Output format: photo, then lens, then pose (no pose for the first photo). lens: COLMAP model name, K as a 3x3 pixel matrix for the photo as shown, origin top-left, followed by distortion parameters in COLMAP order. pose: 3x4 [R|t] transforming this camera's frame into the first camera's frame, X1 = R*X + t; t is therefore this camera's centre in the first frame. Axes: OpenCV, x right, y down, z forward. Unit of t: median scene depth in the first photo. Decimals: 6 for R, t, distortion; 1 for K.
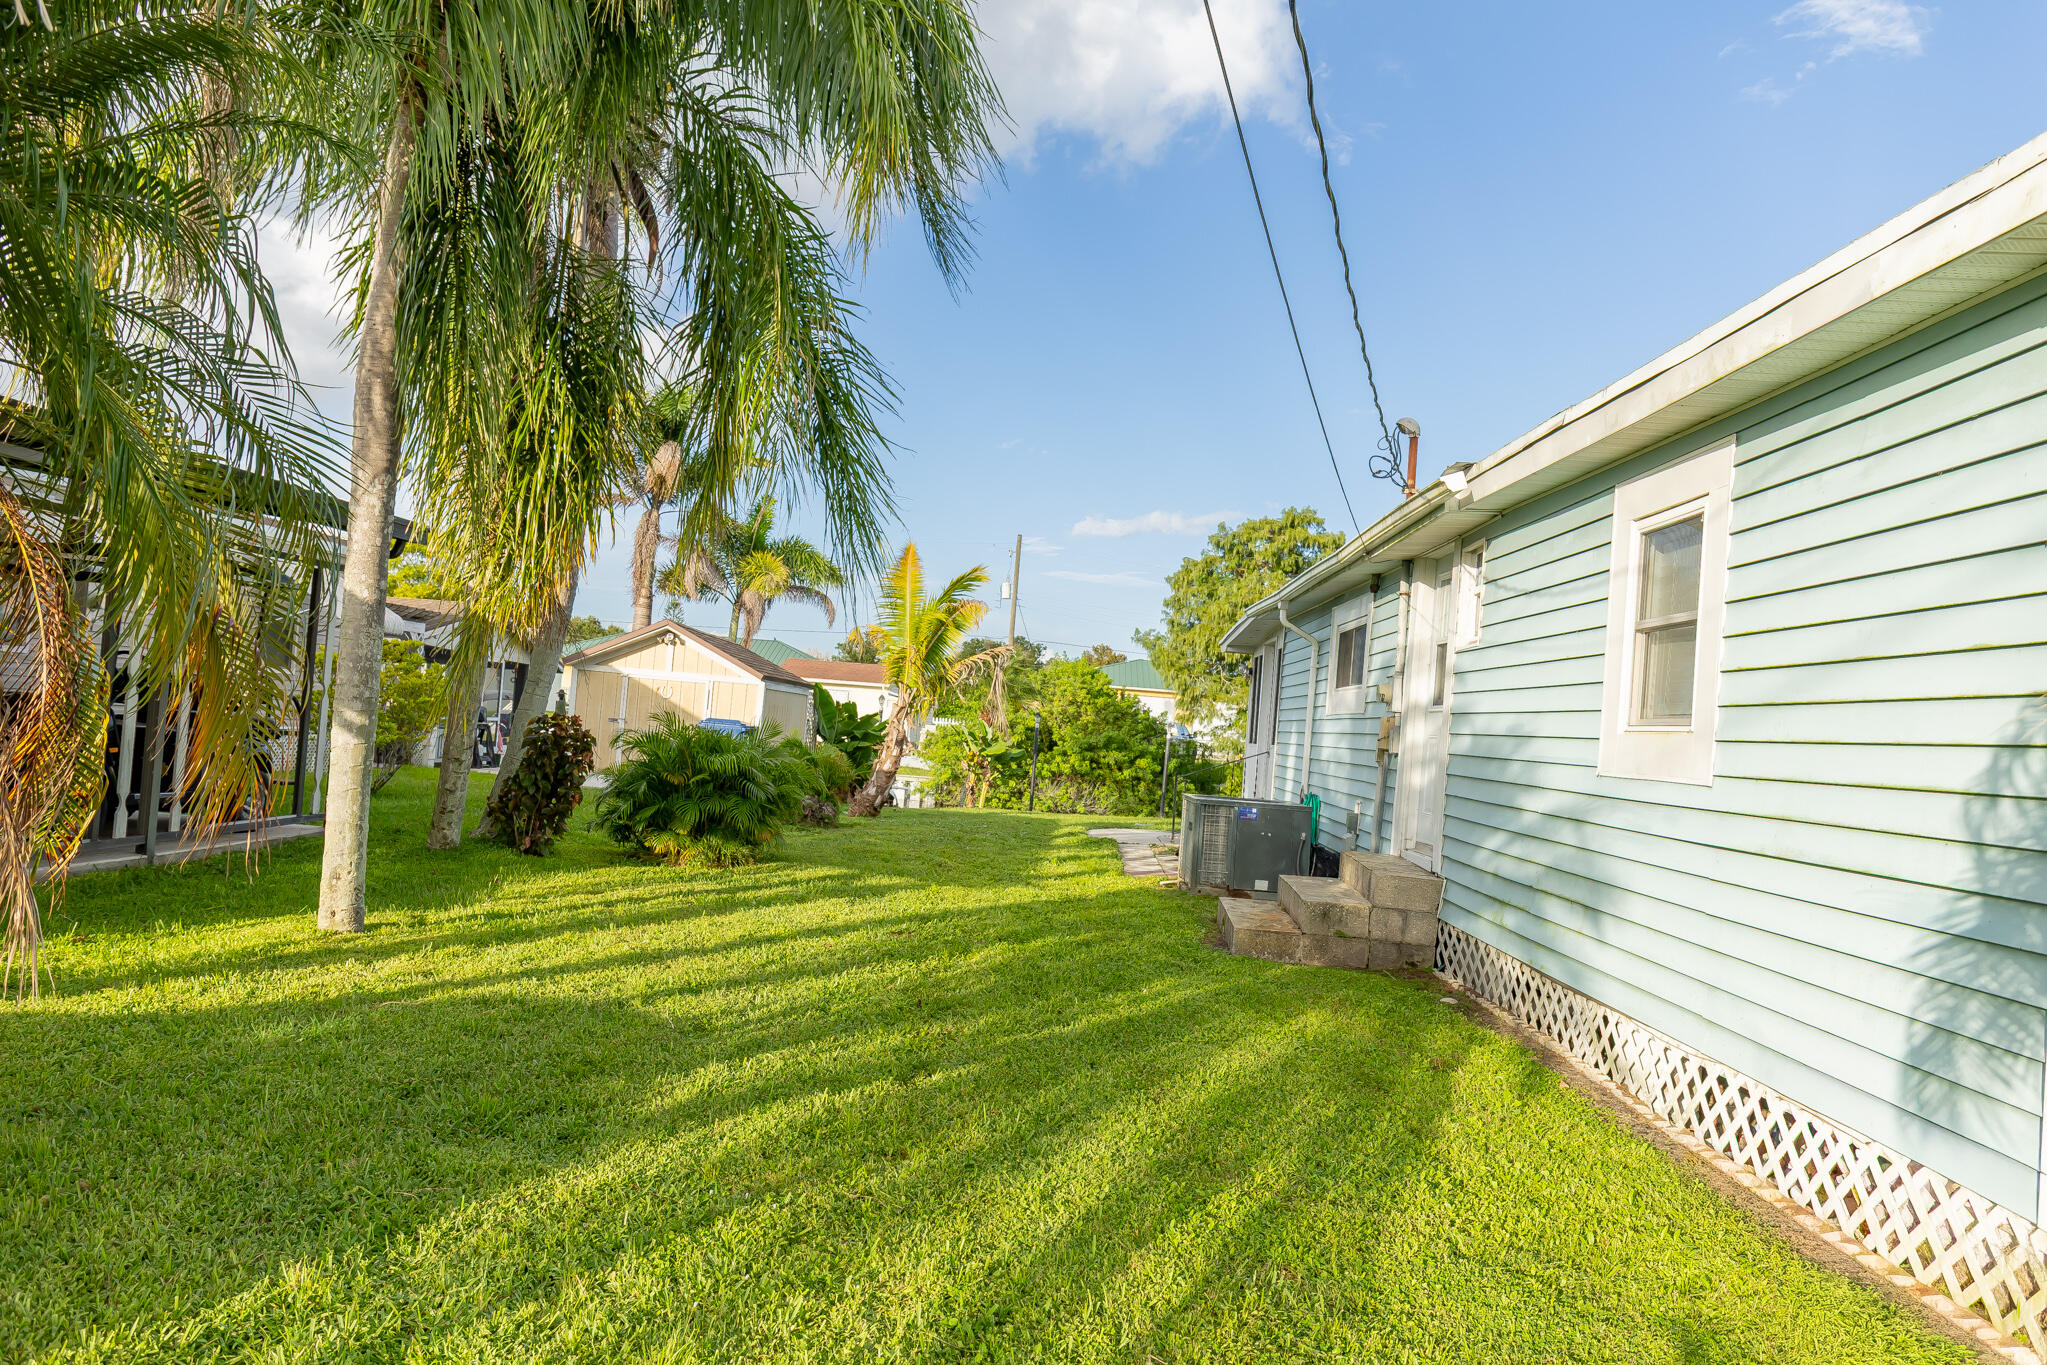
lens RADIAL K [[1420.4, 0, 1022.9], [0, 1420.4, 683.4], [0, 0, 1]] dist [0.002623, 0.000062]
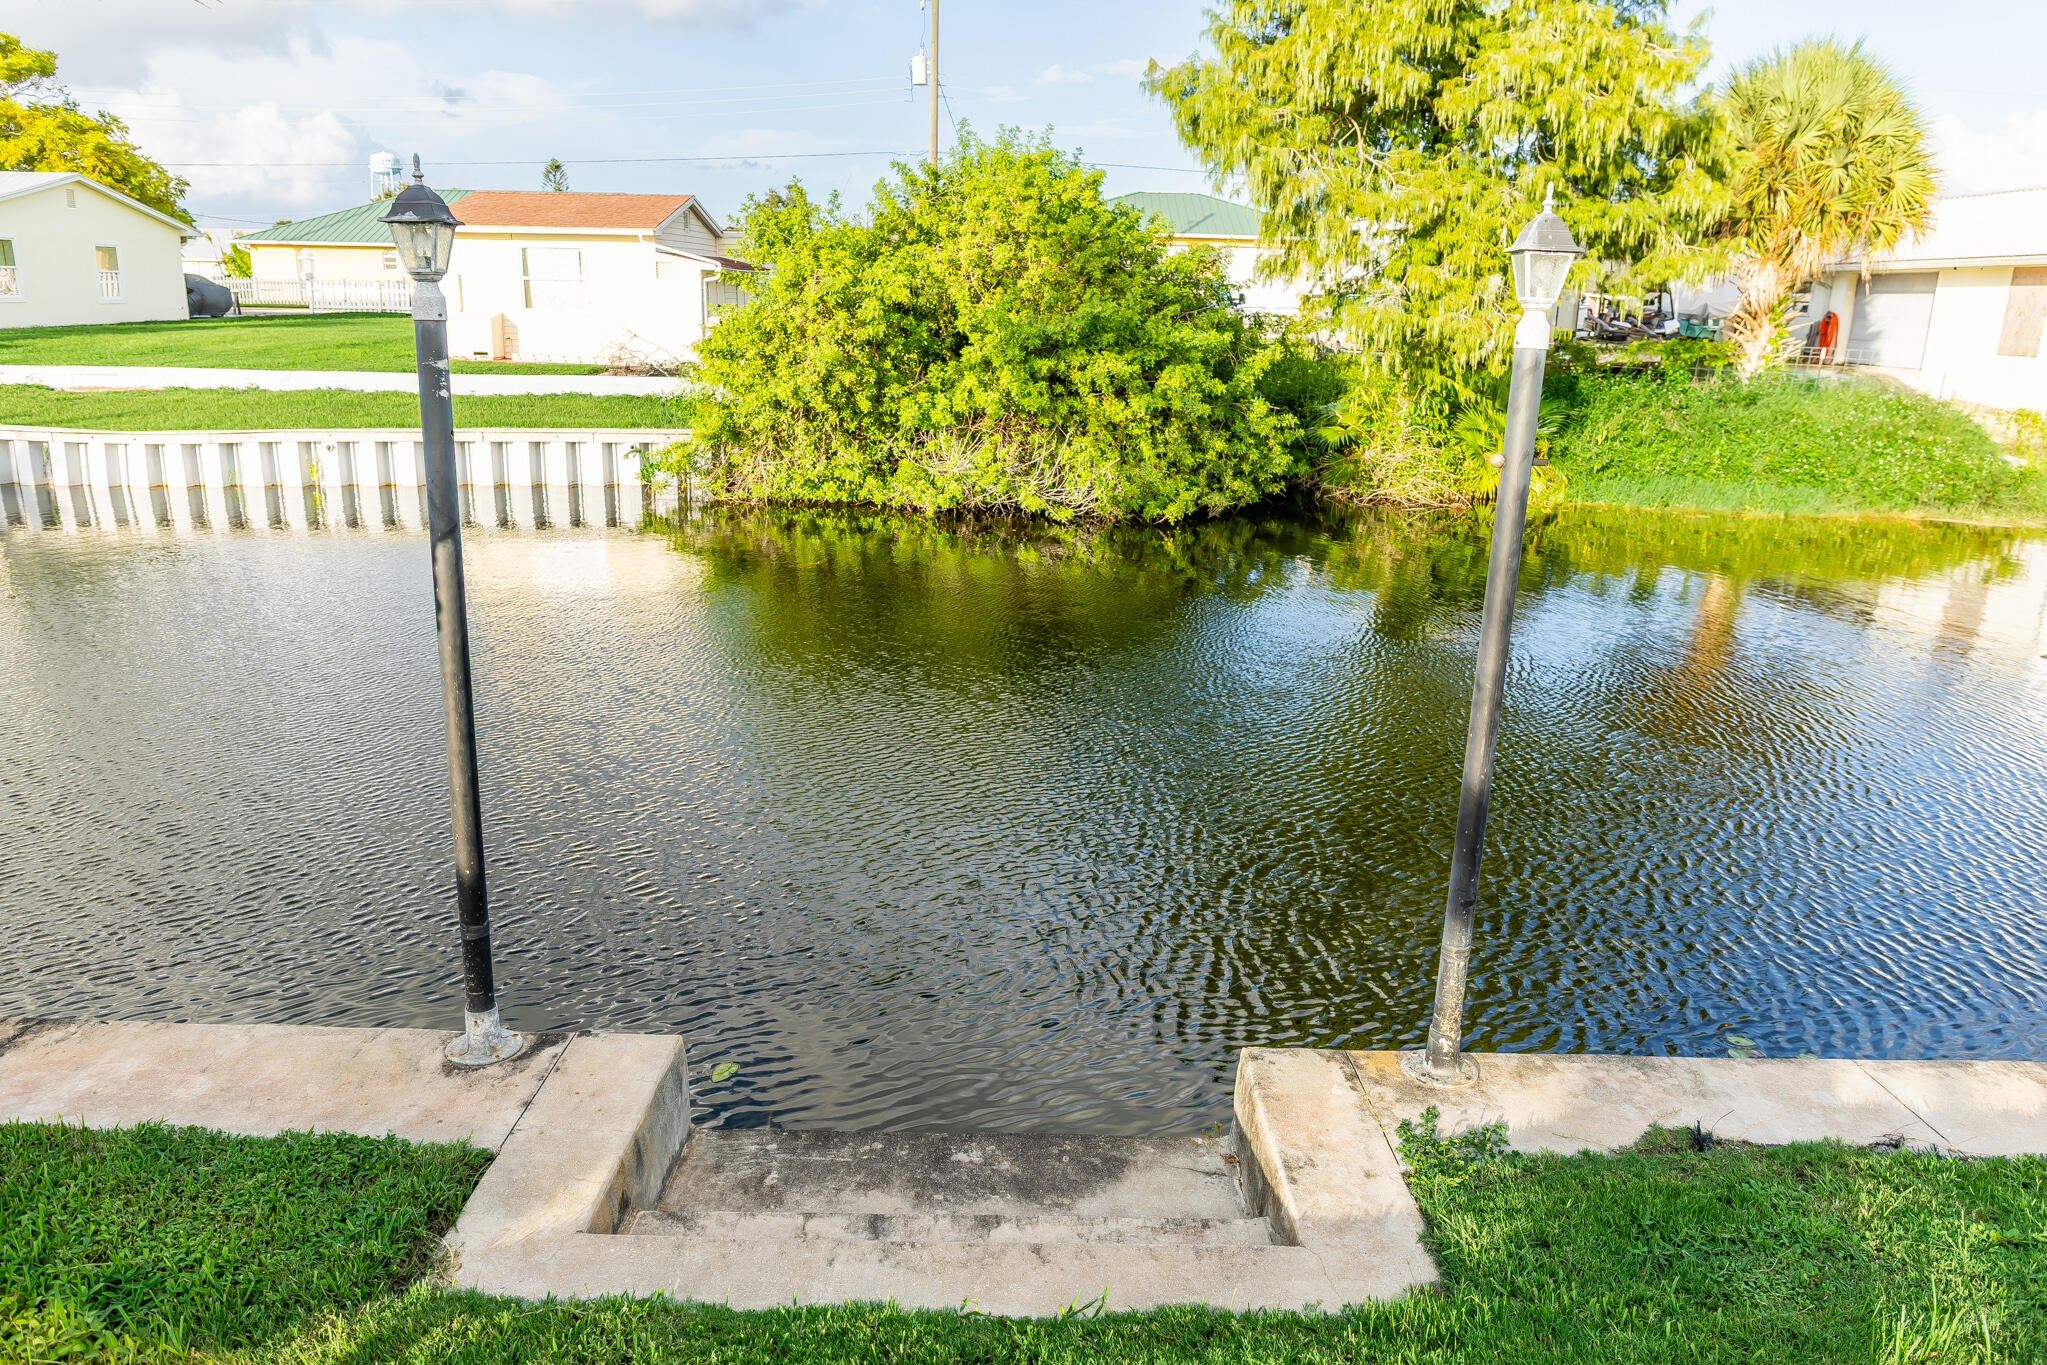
lens RADIAL K [[1420.4, 0, 1021.9], [0, 1420.4, 685.3], [0, 0, 1]] dist [0.002623, 0.000062]
pose [[0.998658, -0.048788, -0.017389, 0.042006], [0.051749, 0.953933, 0.295524, 0.016748], [0.002170, -0.296028, 0.955177, 0.573115]]
